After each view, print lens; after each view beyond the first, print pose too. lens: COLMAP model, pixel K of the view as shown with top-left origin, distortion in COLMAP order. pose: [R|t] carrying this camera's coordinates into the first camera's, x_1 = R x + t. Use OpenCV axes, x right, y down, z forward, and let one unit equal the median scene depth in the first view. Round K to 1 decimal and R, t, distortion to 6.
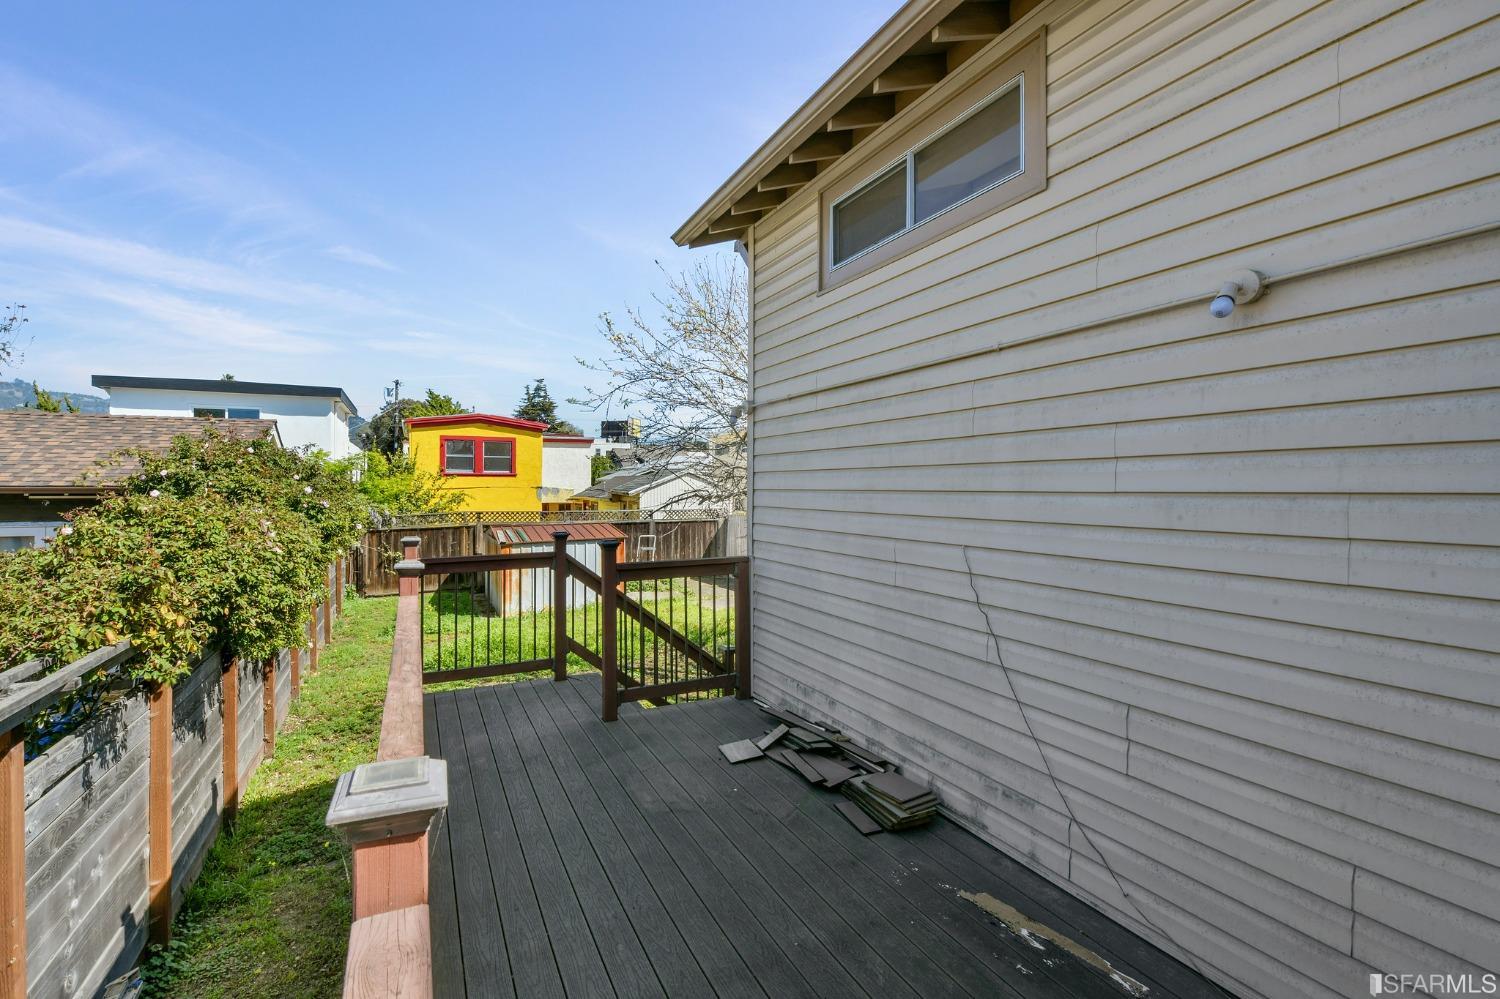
lens RADIAL K [[684.9, 0, 753.2], [0, 684.9, 491.3], [0, 0, 1]] dist [0.000223, -0.000004]
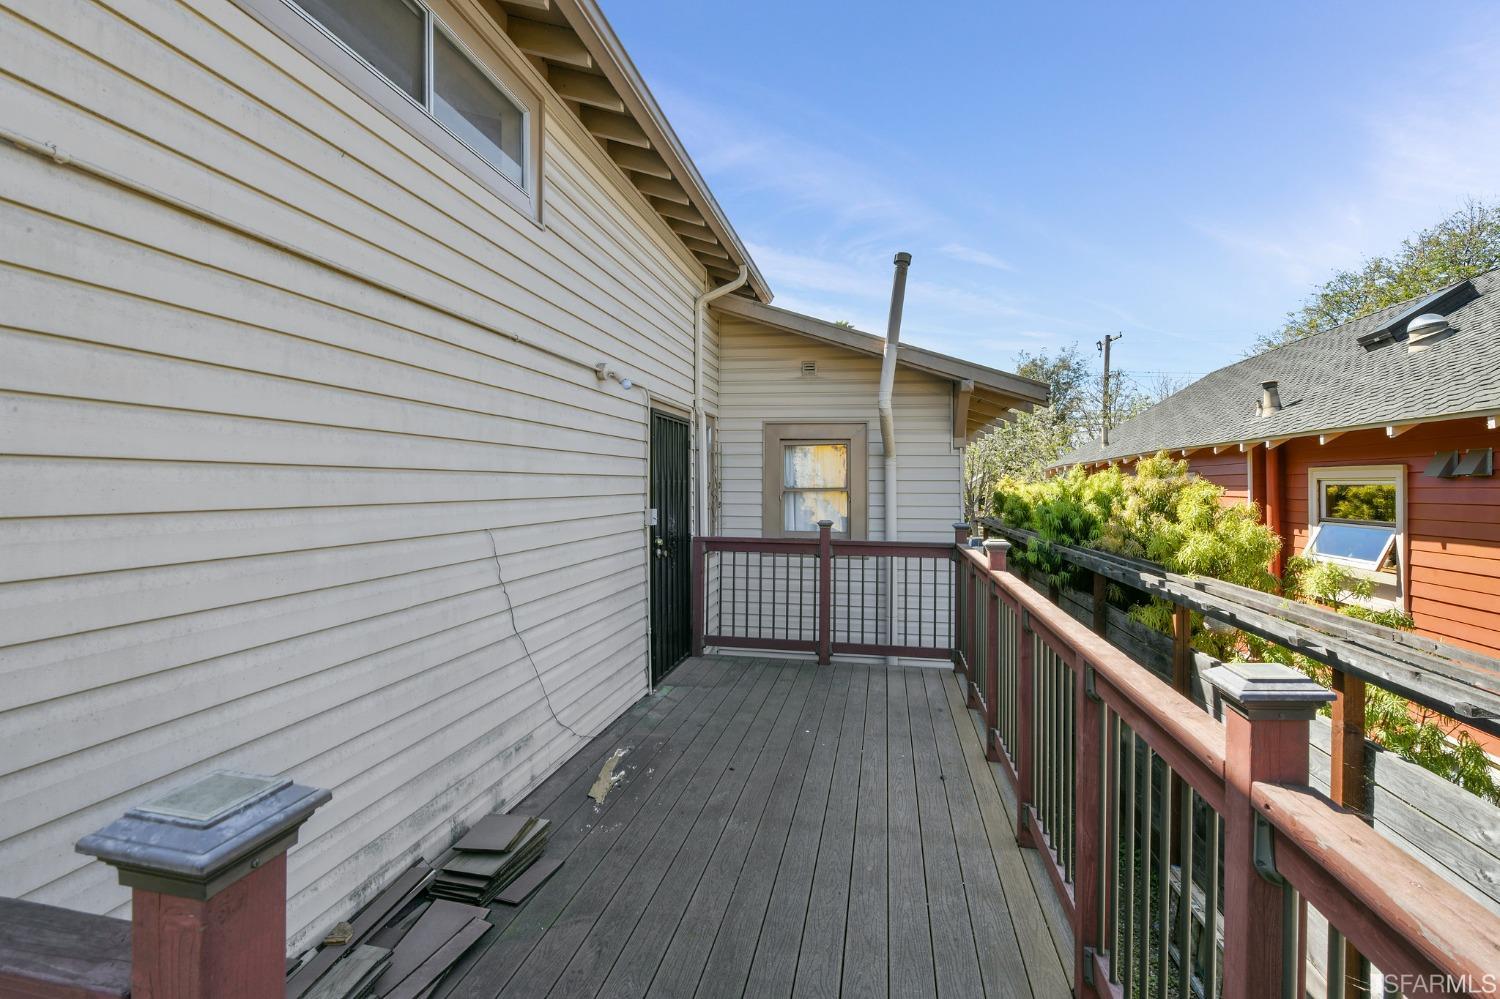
lens RADIAL K [[684.9, 0, 753.4], [0, 684.9, 491.1], [0, 0, 1]] dist [0.000223, -0.000004]
pose [[-0.792900, -0.005799, 0.609324, -0.548930], [0.002969, 0.999906, 0.013379, 0.015316], [-0.609345, 0.012417, -0.792808, 1.507596]]
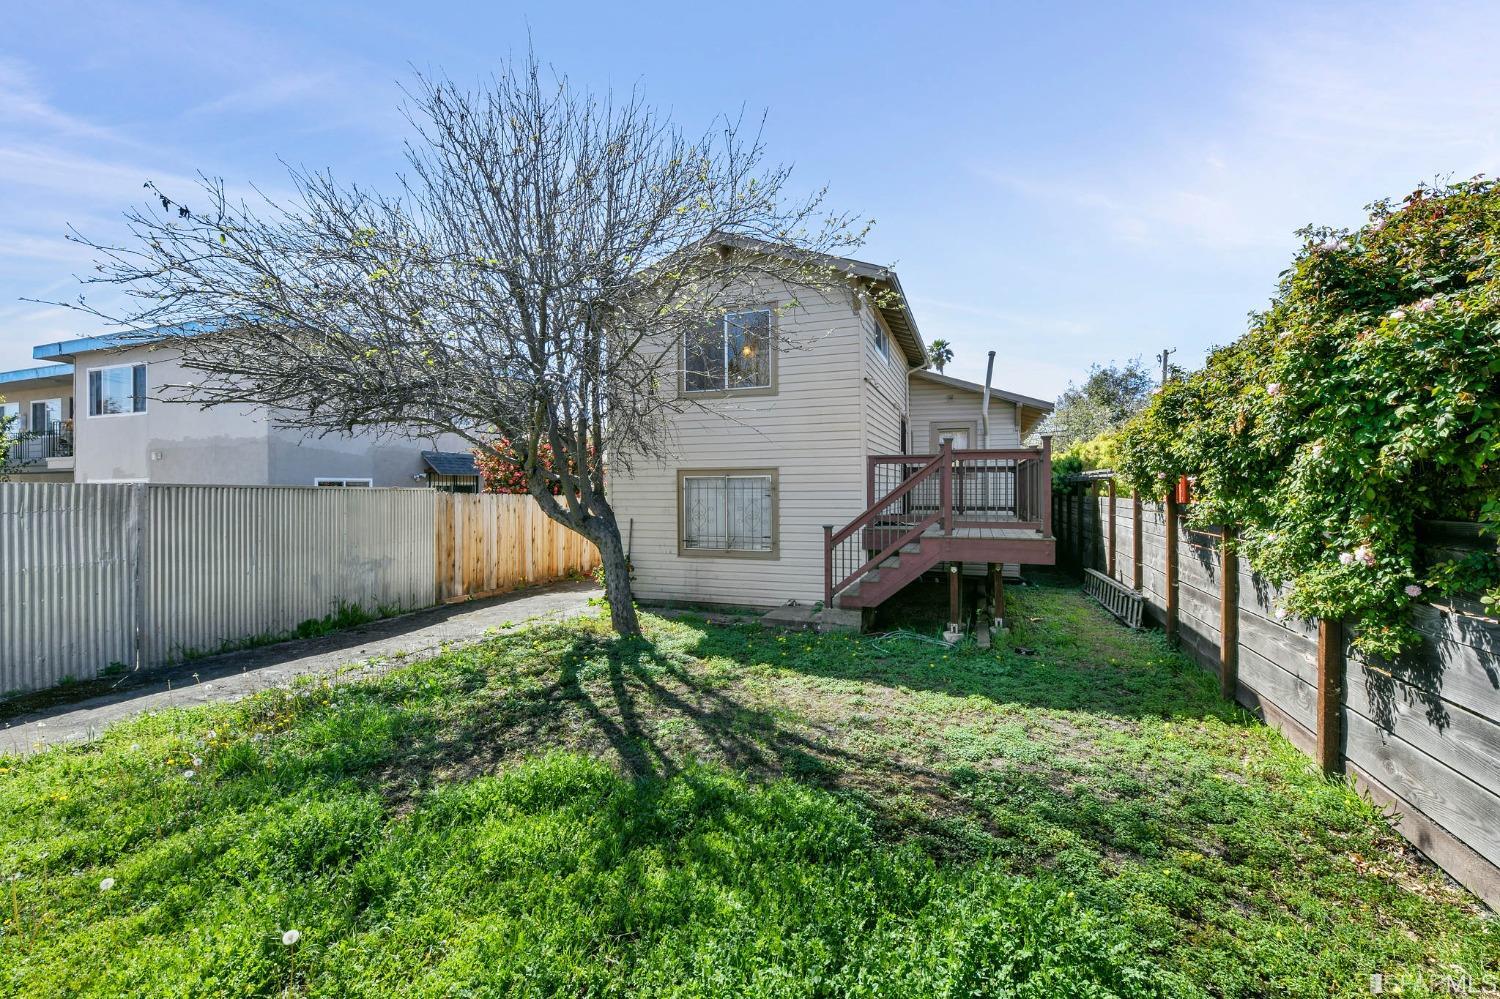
lens RADIAL K [[640.2, 0, 738.4], [0, 640.2, 496.5], [0, 0, 1]] dist [-0.014844, -0.000918]
pose [[-0.681308, -0.005821, 0.731974, -1.669323], [0.009562, 0.999812, 0.016851, 0.267179], [-0.731935, 0.018479, -0.681124, 3.865798]]
